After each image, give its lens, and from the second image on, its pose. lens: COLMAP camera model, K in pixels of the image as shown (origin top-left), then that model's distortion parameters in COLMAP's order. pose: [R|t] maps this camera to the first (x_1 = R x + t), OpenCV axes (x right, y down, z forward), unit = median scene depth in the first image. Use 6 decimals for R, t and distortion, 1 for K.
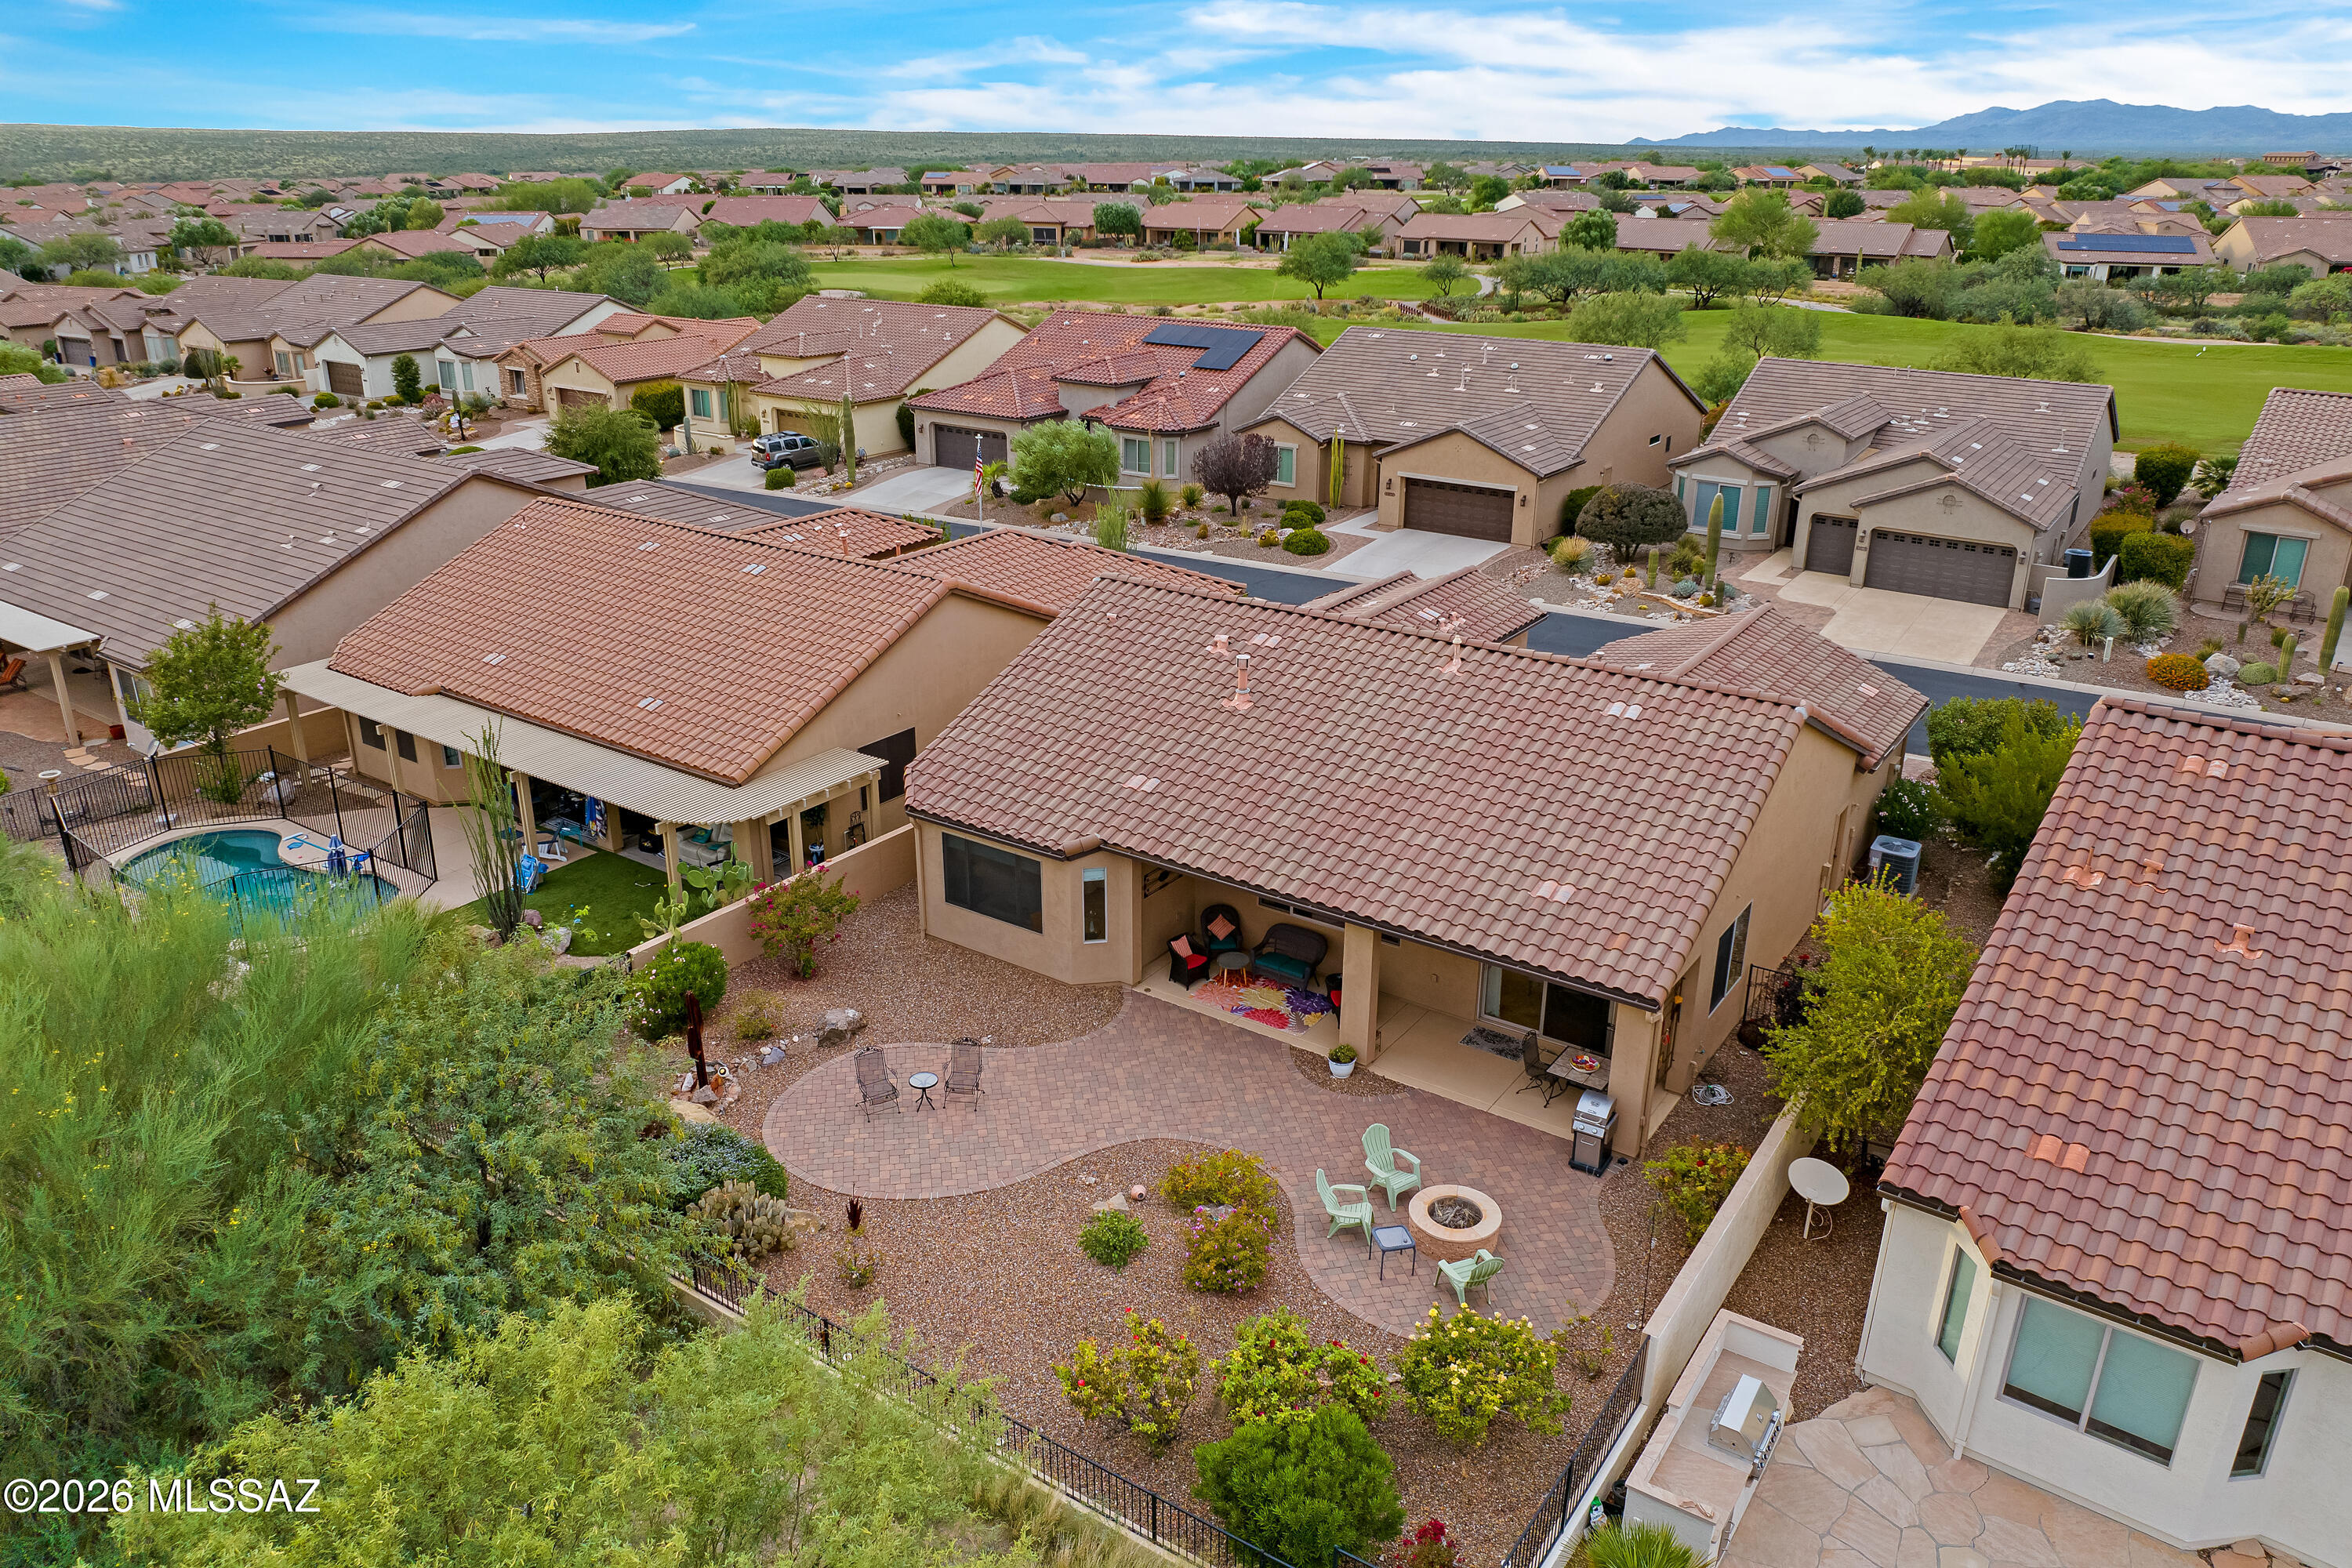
lens RADIAL K [[1657.7, 0, 1182.7], [0, 1657.7, 785.1], [0, 0, 1]] dist [-0.007482, -0.004891]
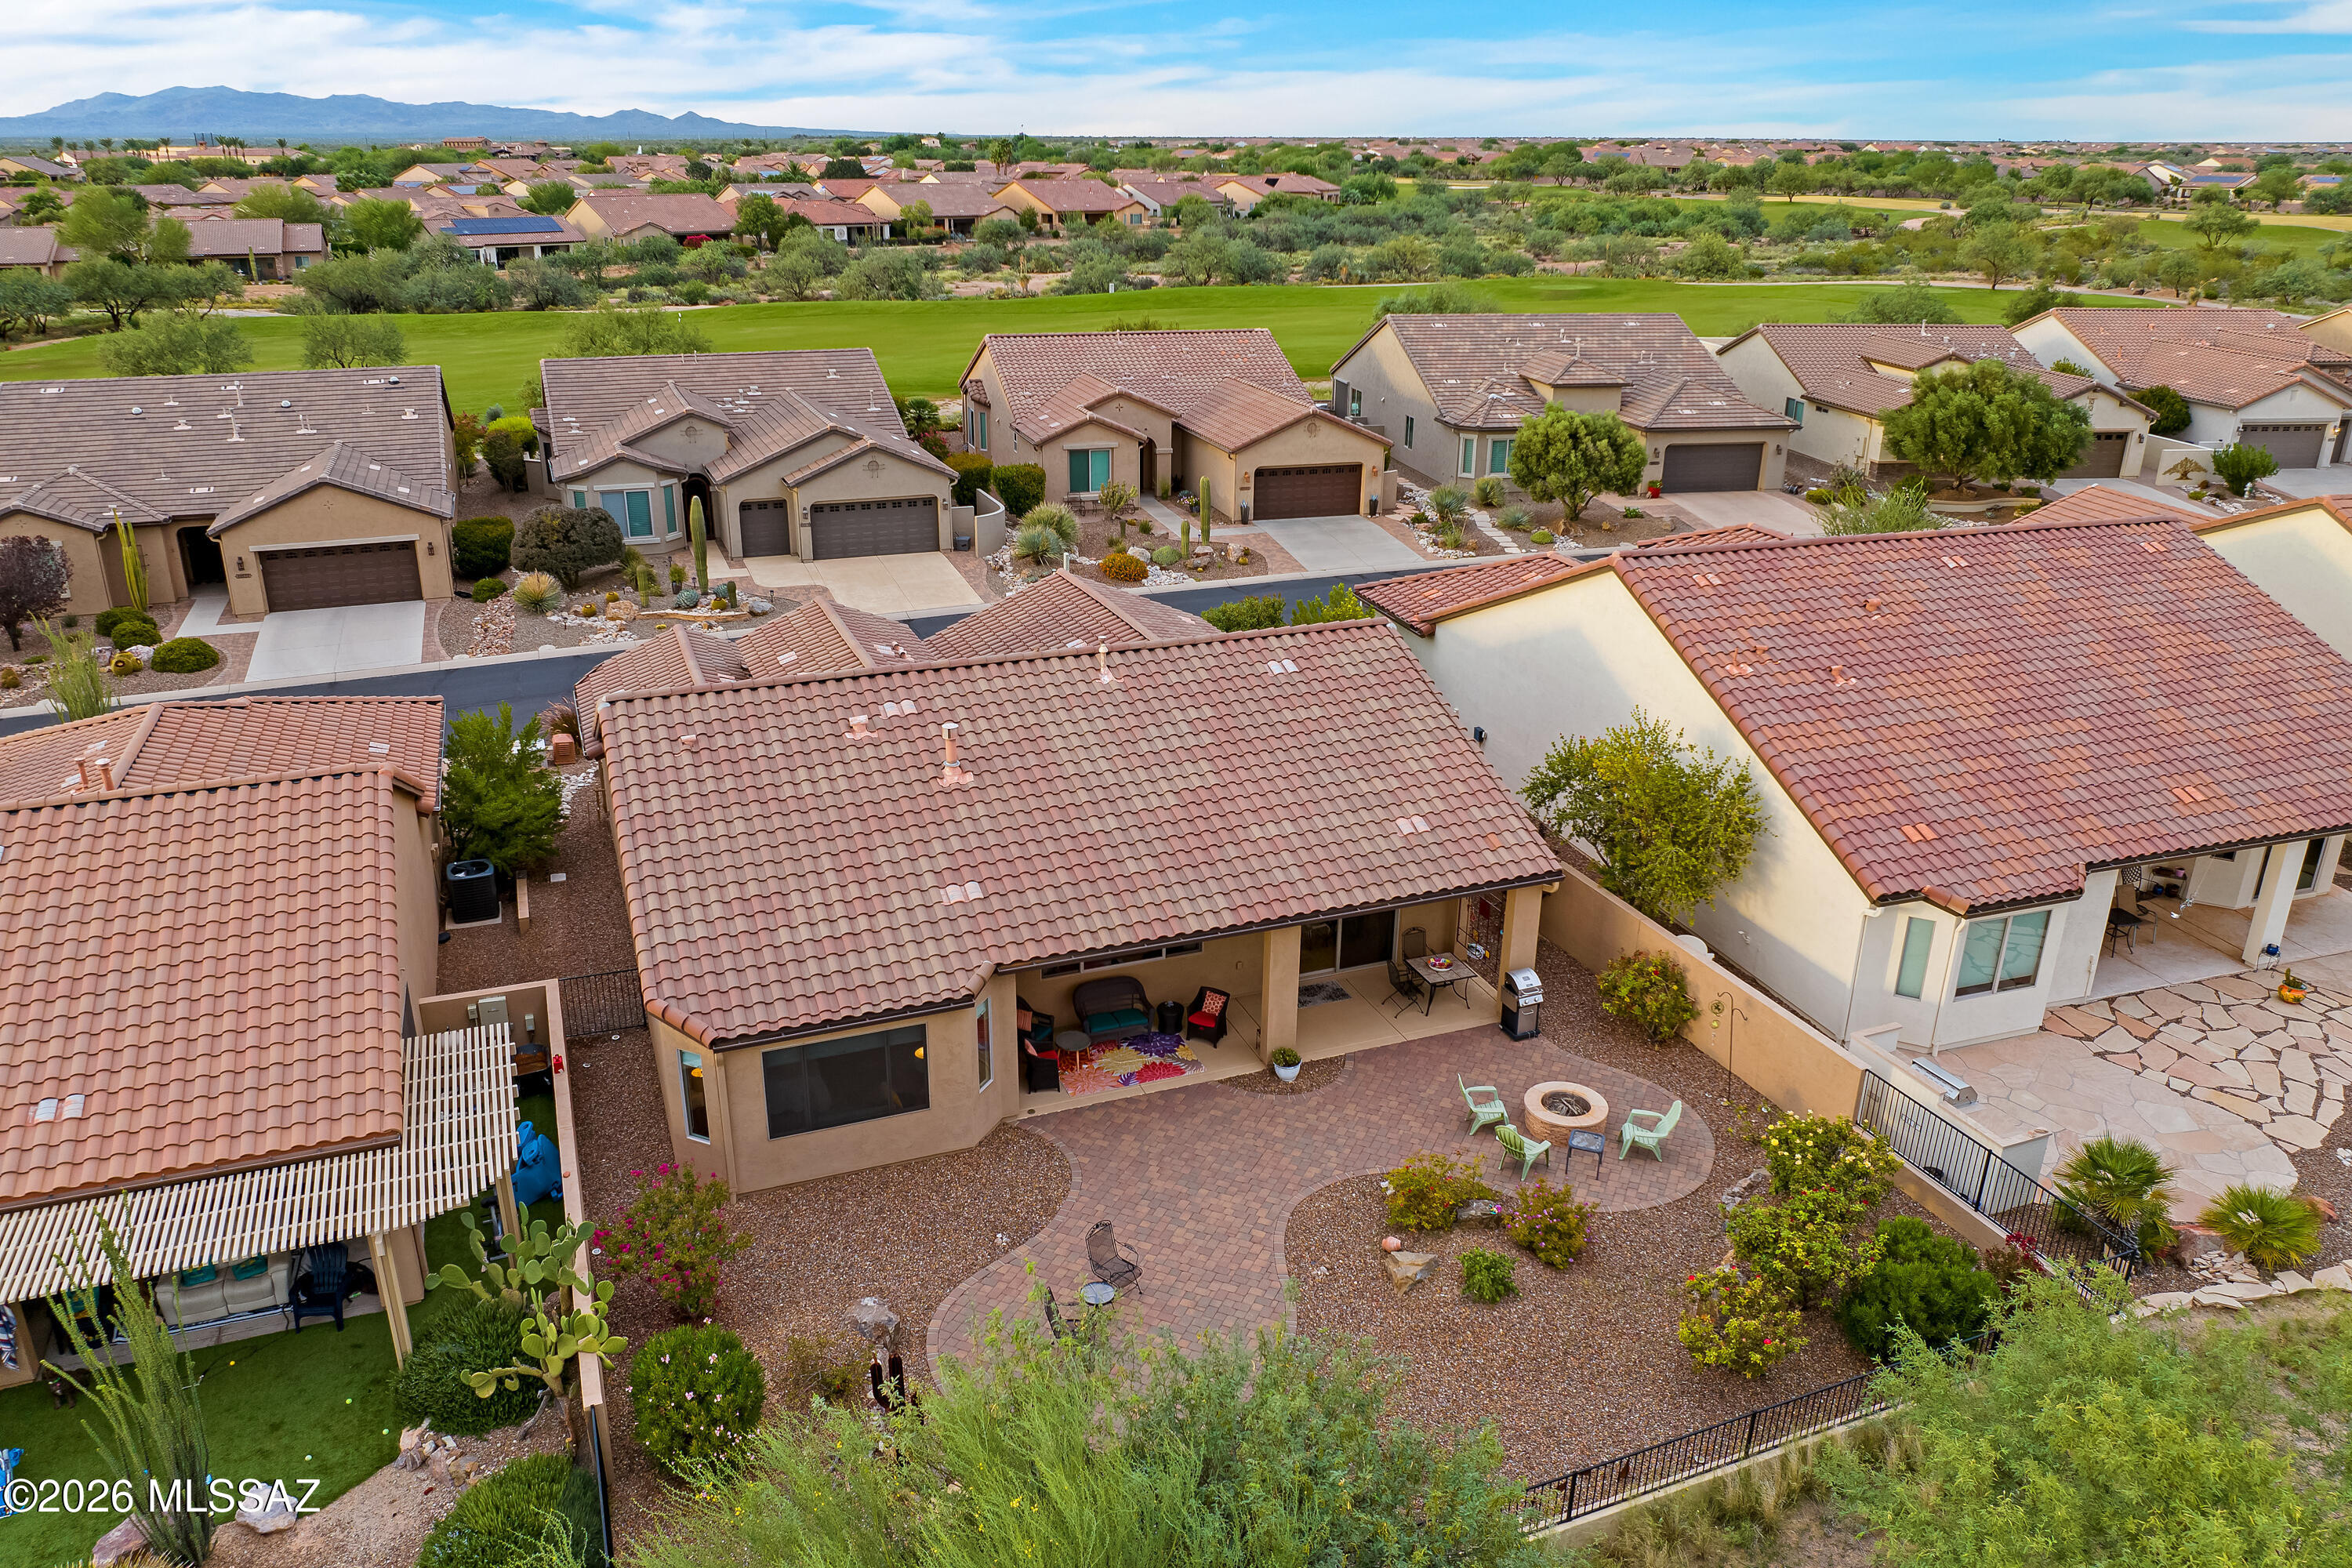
lens RADIAL K [[1657.7, 0, 1182.7], [0, 1657.7, 785.1], [0, 0, 1]] dist [-0.007482, -0.004891]
pose [[0.556509, -0.304160, 0.773165, -0.318092], [0.298813, 0.941585, 0.155336, -0.079989], [-0.775247, 0.144586, 0.614887, 0.196704]]
